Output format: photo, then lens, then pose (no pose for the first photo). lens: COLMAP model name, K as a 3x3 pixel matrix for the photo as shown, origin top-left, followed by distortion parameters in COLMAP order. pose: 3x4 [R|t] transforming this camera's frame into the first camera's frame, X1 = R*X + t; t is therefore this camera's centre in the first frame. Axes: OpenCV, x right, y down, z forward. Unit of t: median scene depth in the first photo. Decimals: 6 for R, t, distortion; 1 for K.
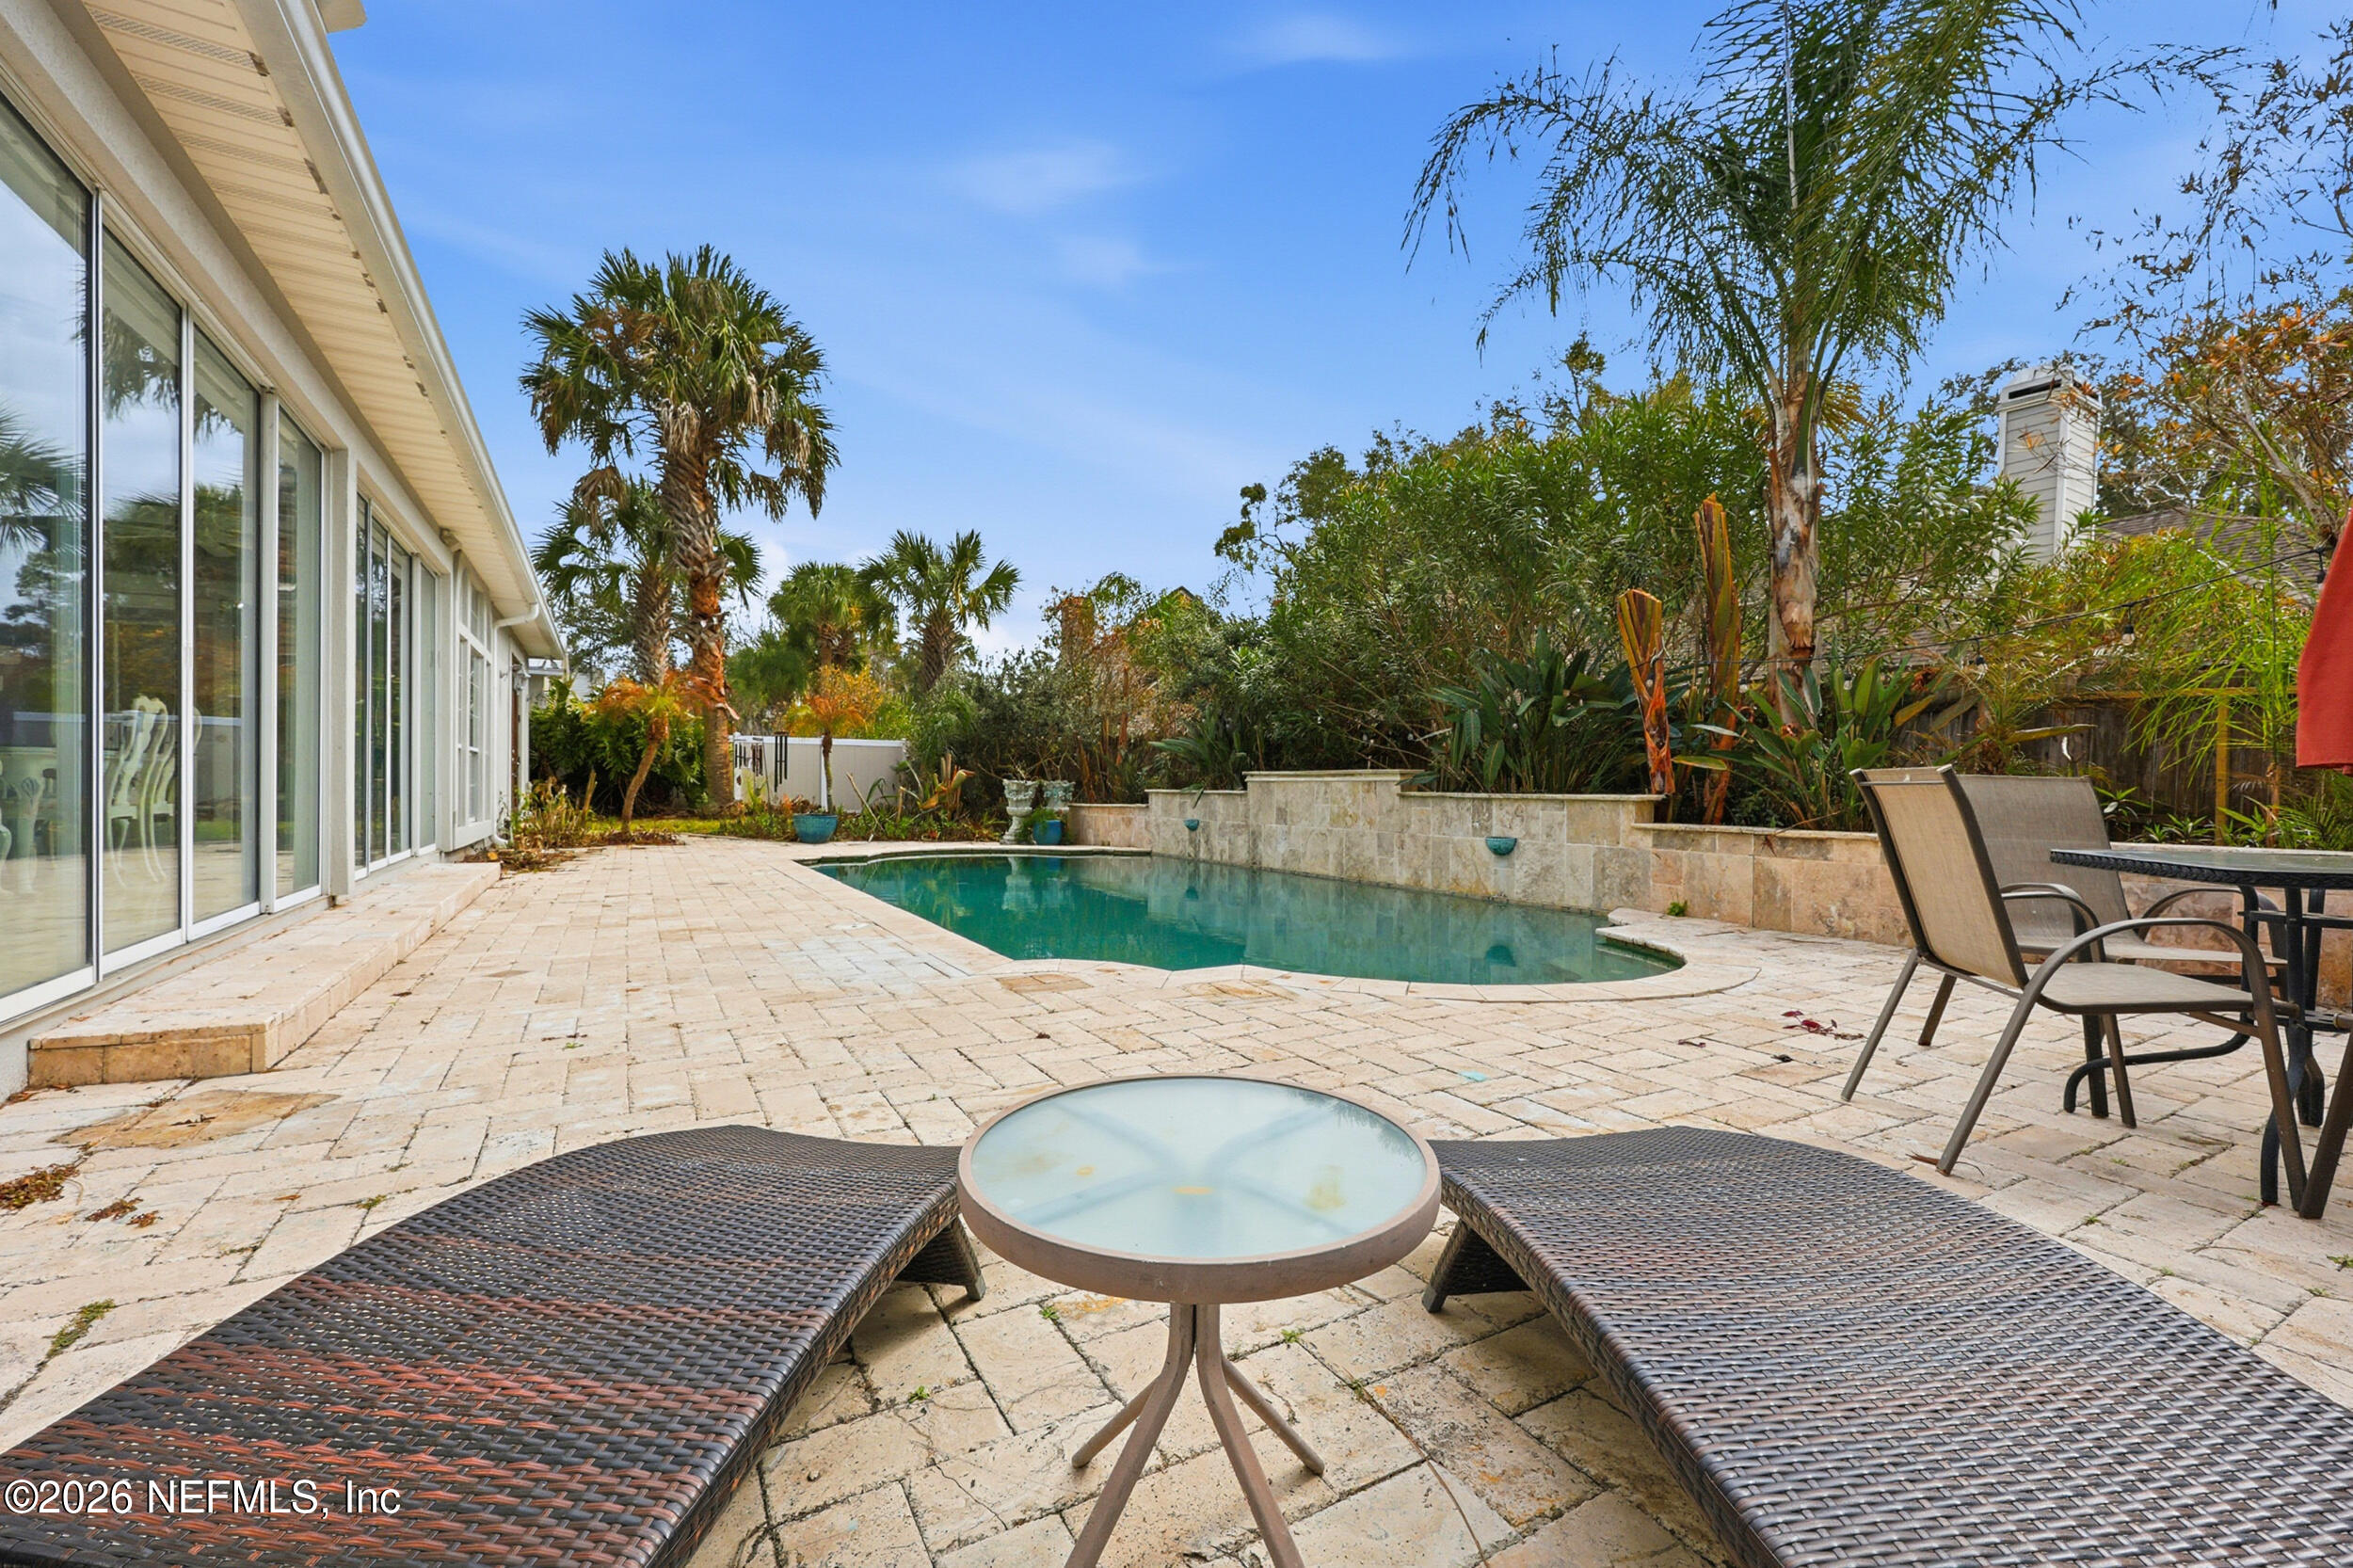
lens RADIAL K [[984.2, 0, 1176.5], [0, 984.2, 784.0], [0, 0, 1]] dist [-0.001057, 0.000148]
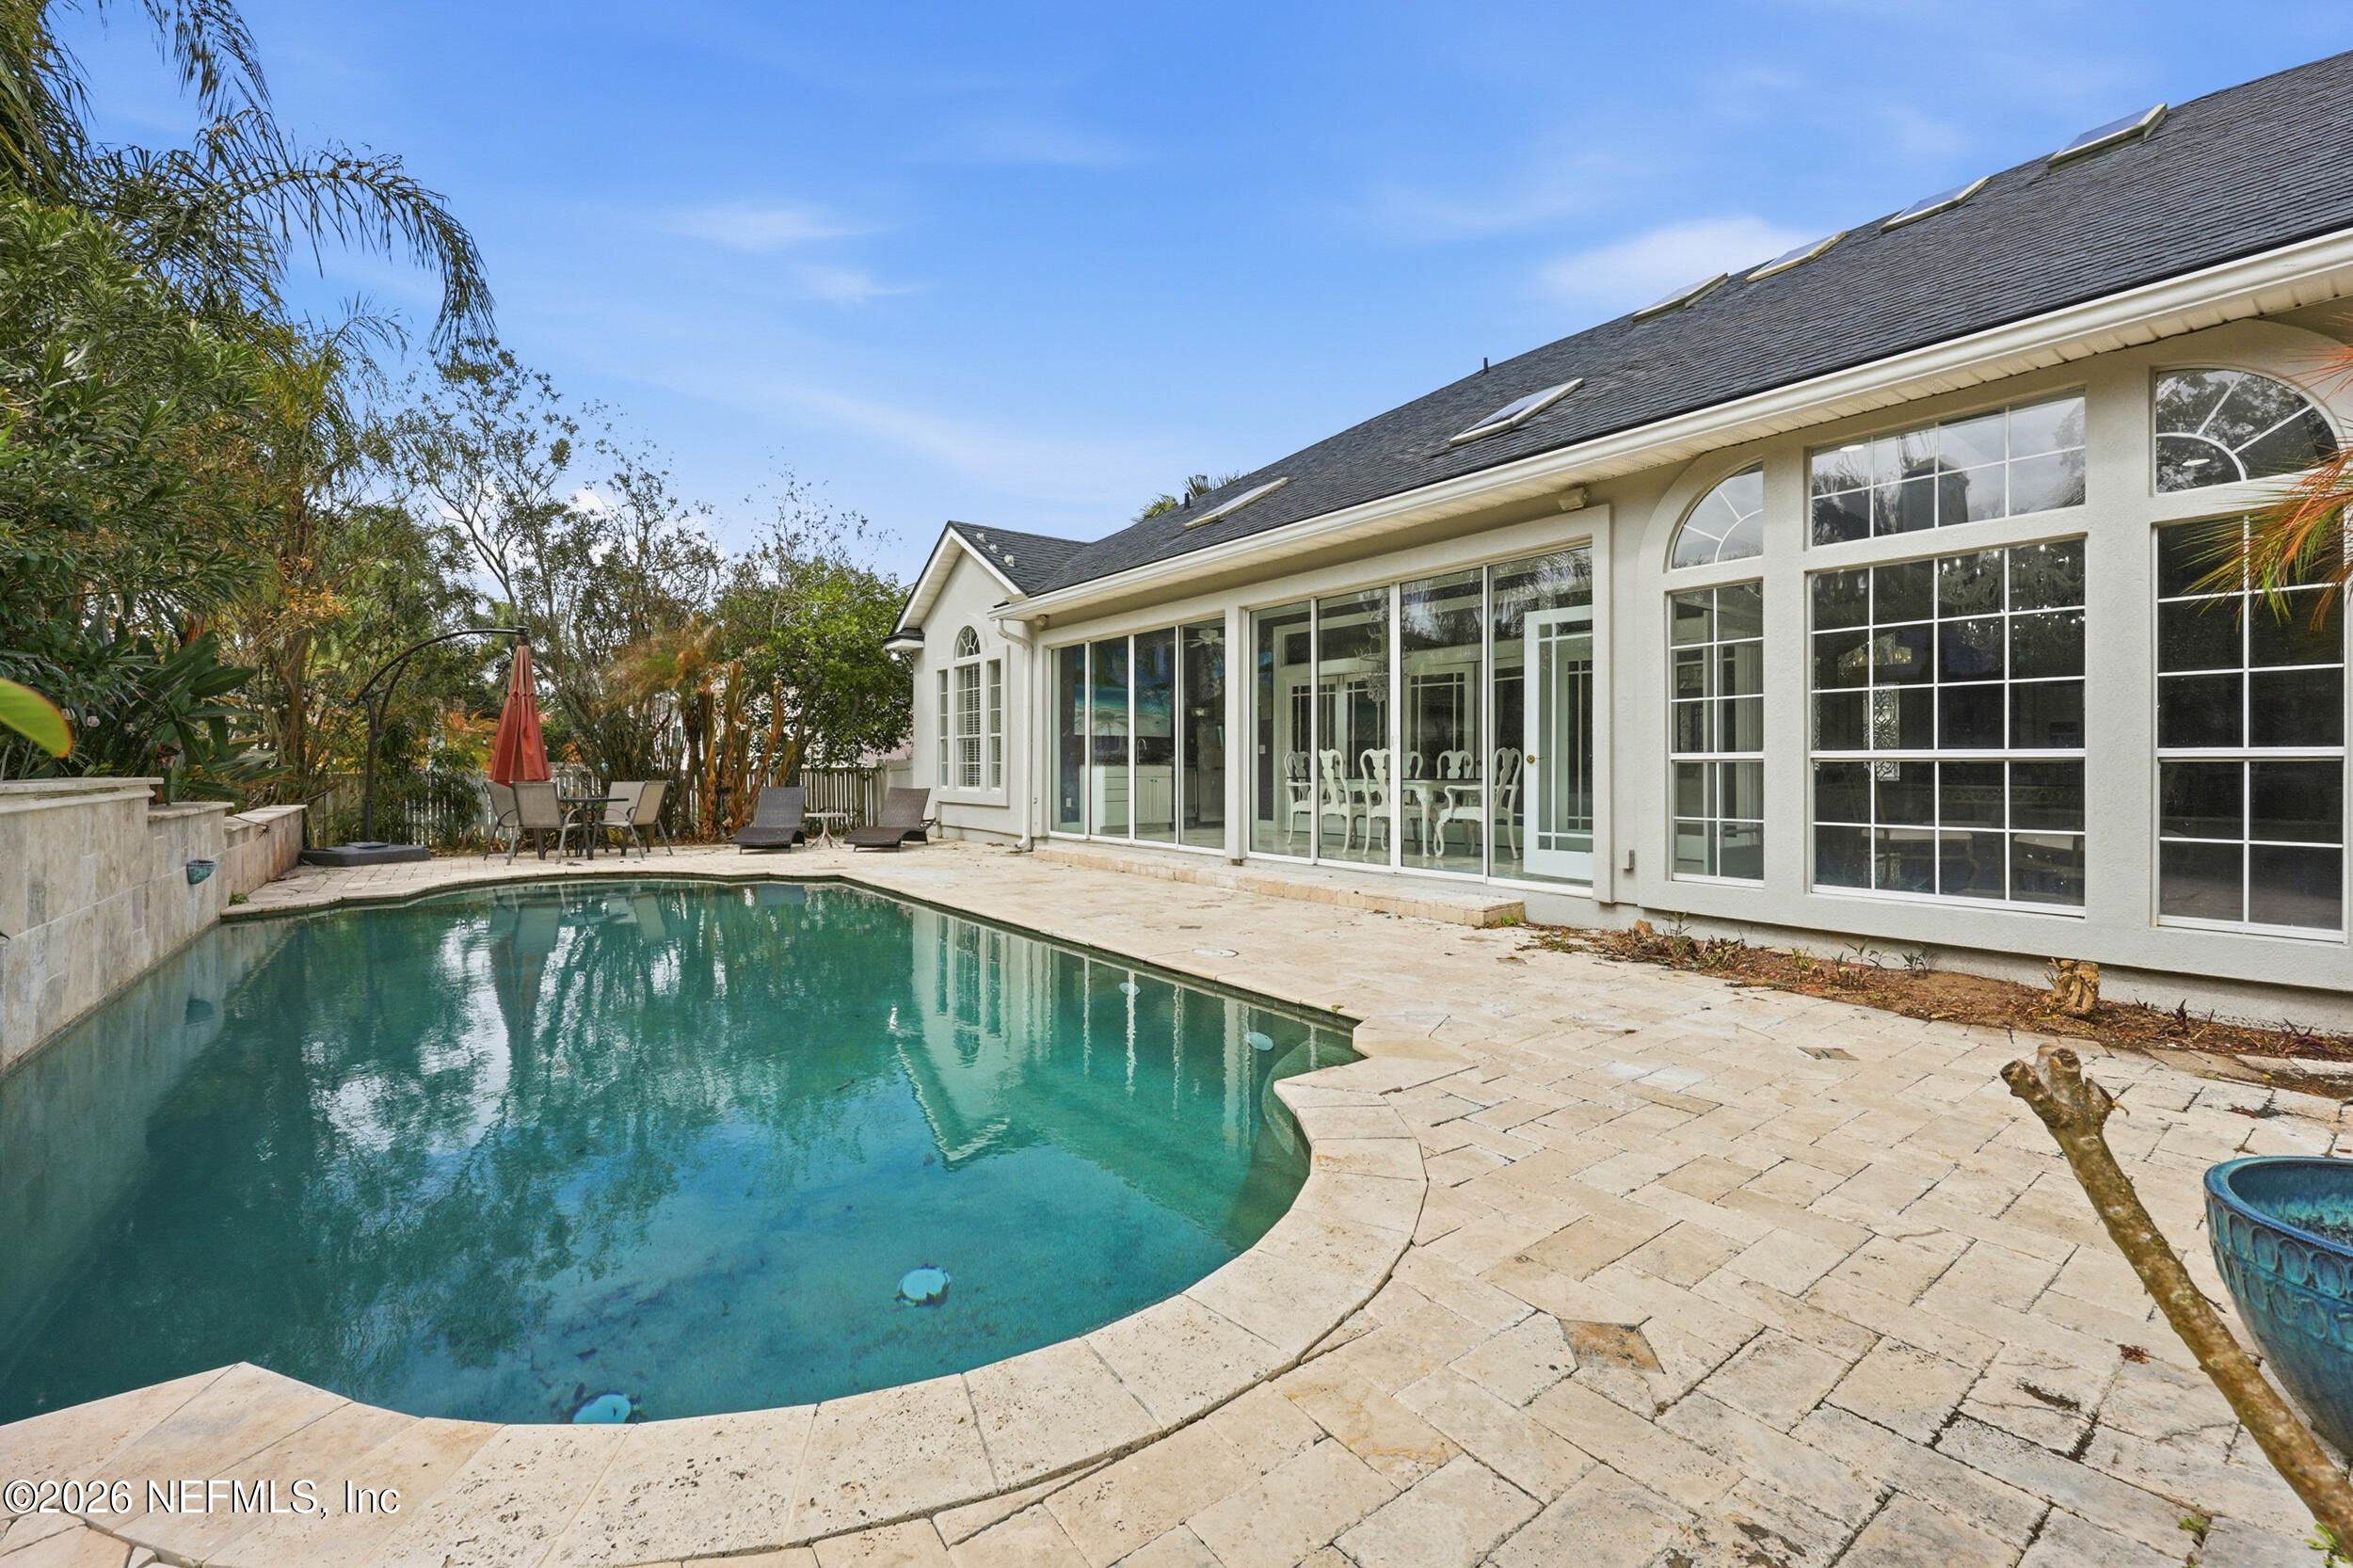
lens RADIAL K [[964.9, 0, 1182.3], [0, 964.9, 764.5], [0, 0, 1]] dist [-0.002541, -0.000113]
pose [[-0.990153, -0.012090, -0.139469, -0.191734], [-0.011250, 0.999914, -0.006808, -0.015531], [0.139539, -0.005172, -0.990203, 1.004295]]
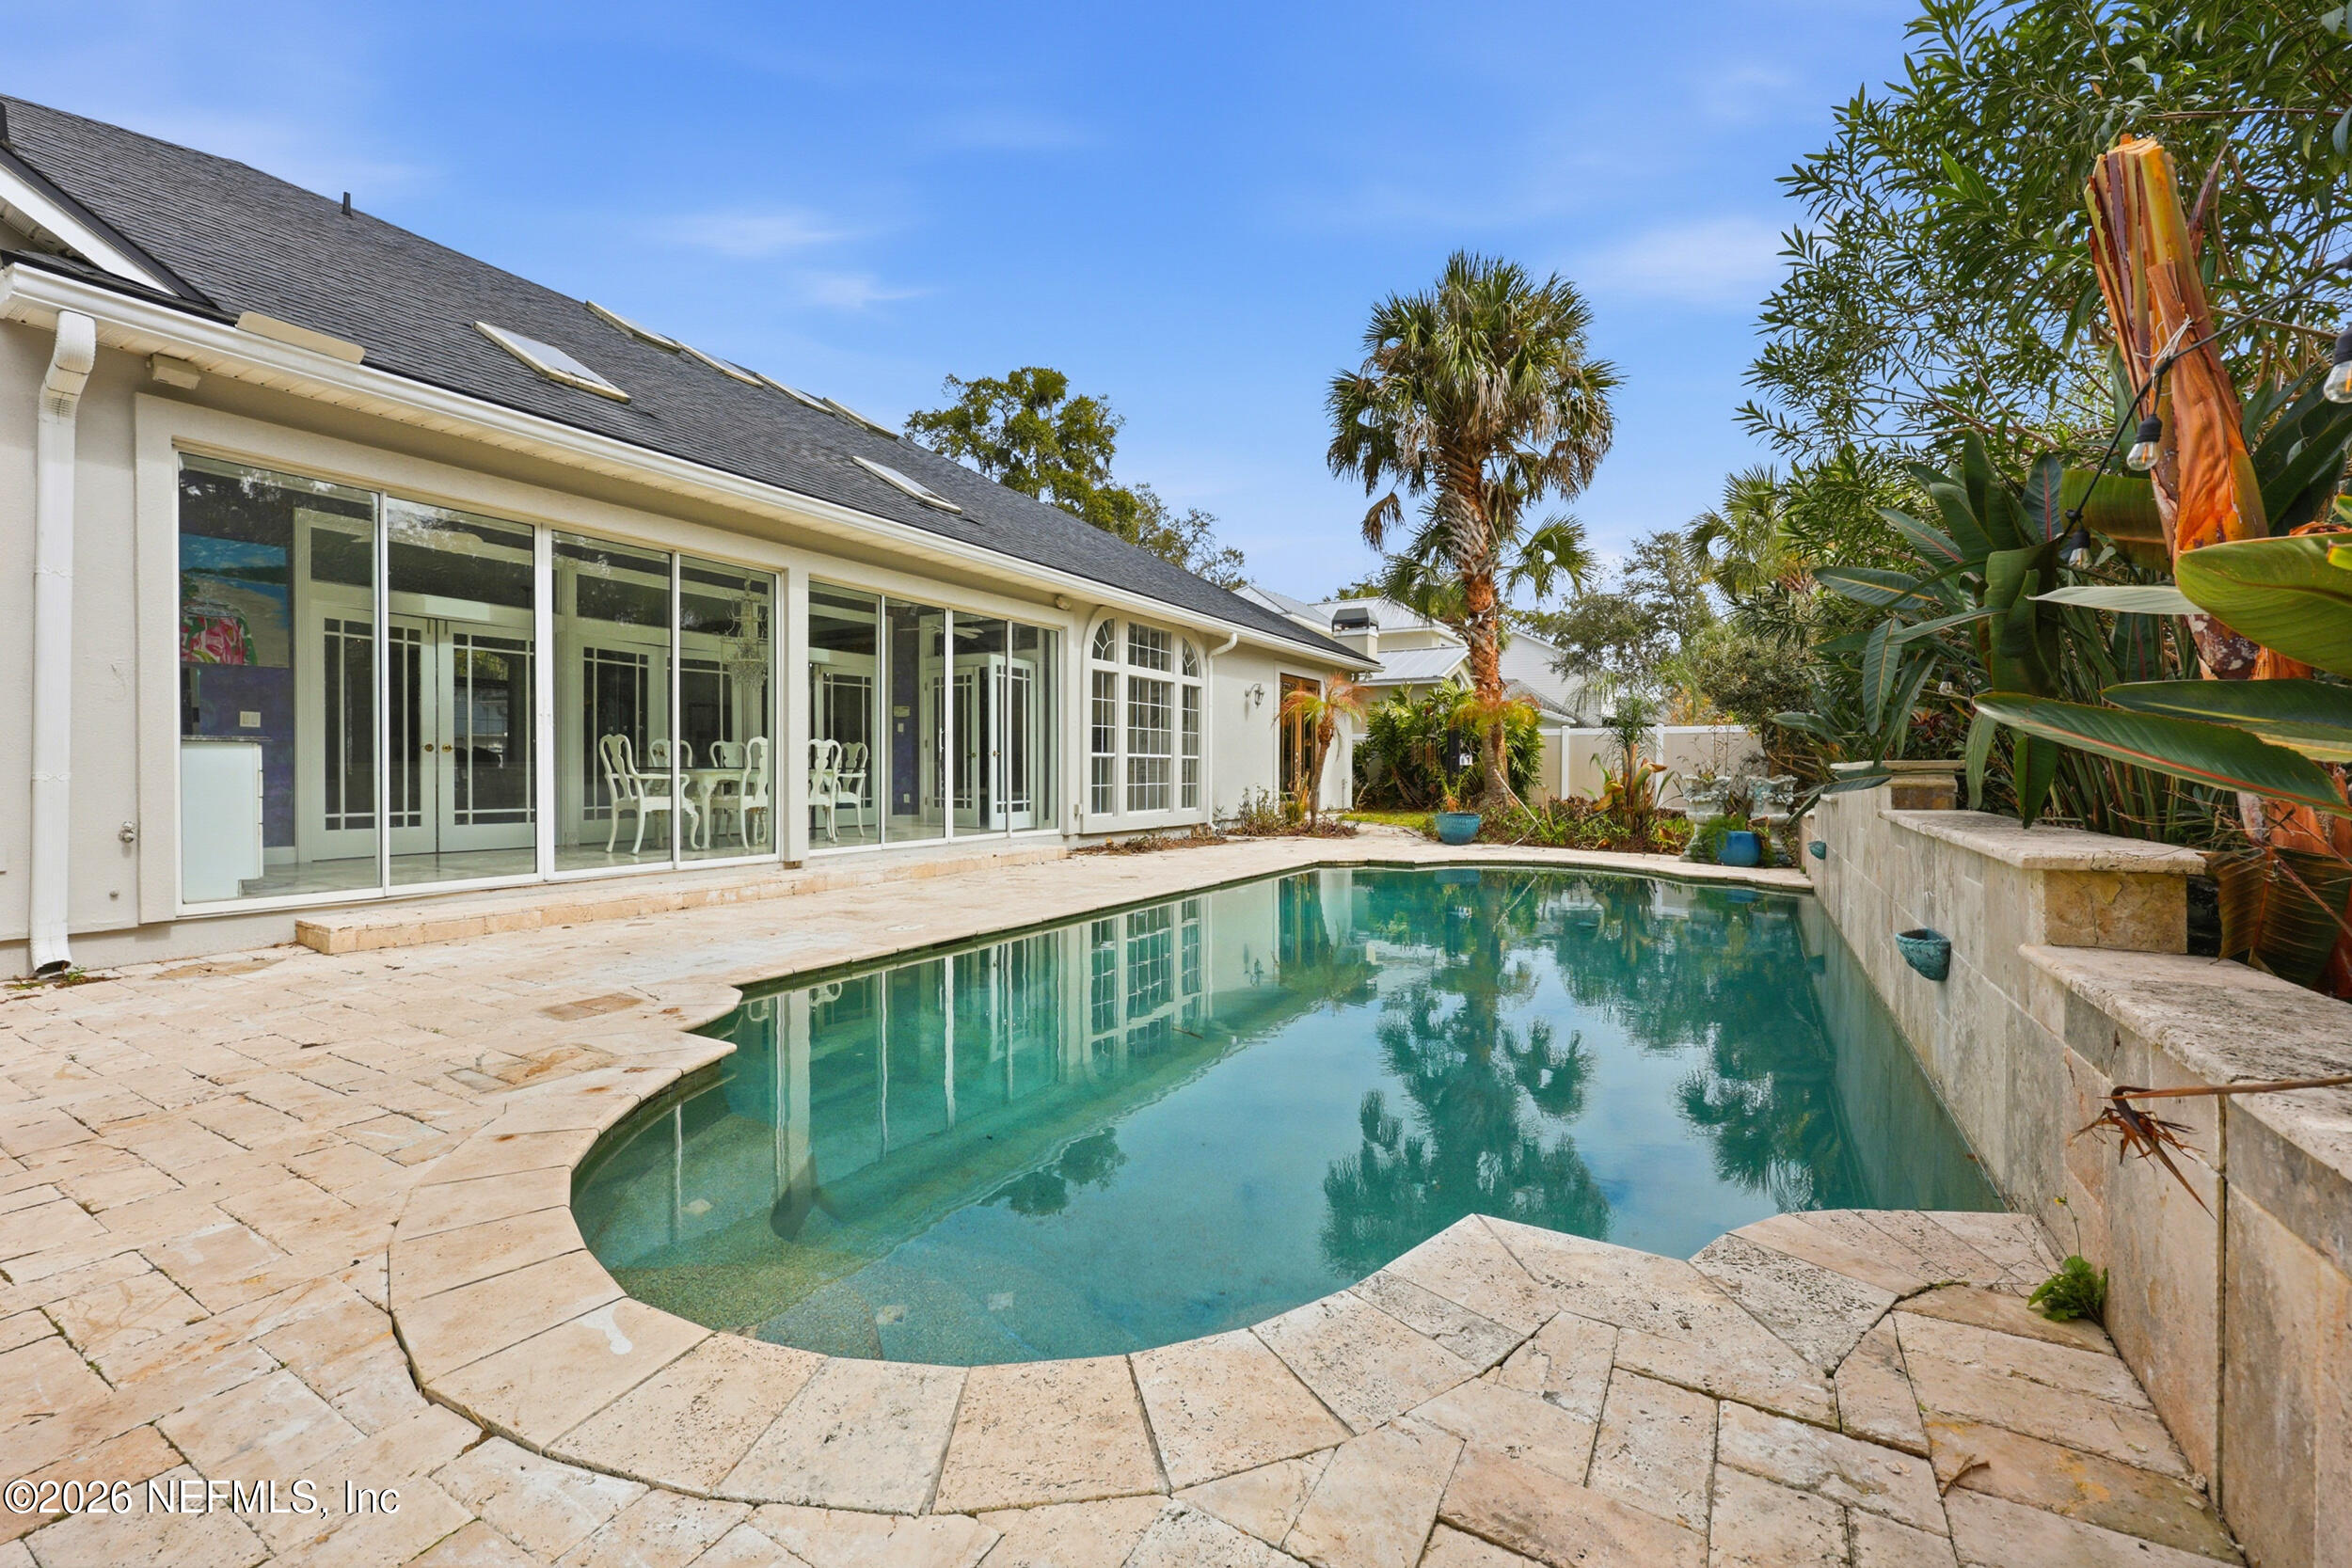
lens RADIAL K [[951.8, 0, 1183.4], [0, 951.8, 774.1], [0, 0, 1]] dist [-0.002482, 0.000801]
pose [[0.500805, -0.003313, -0.865554, 0.269442], [0.004514, 0.999989, -0.001215, -0.006195], [0.865548, -0.003299, 0.500815, 0.290063]]
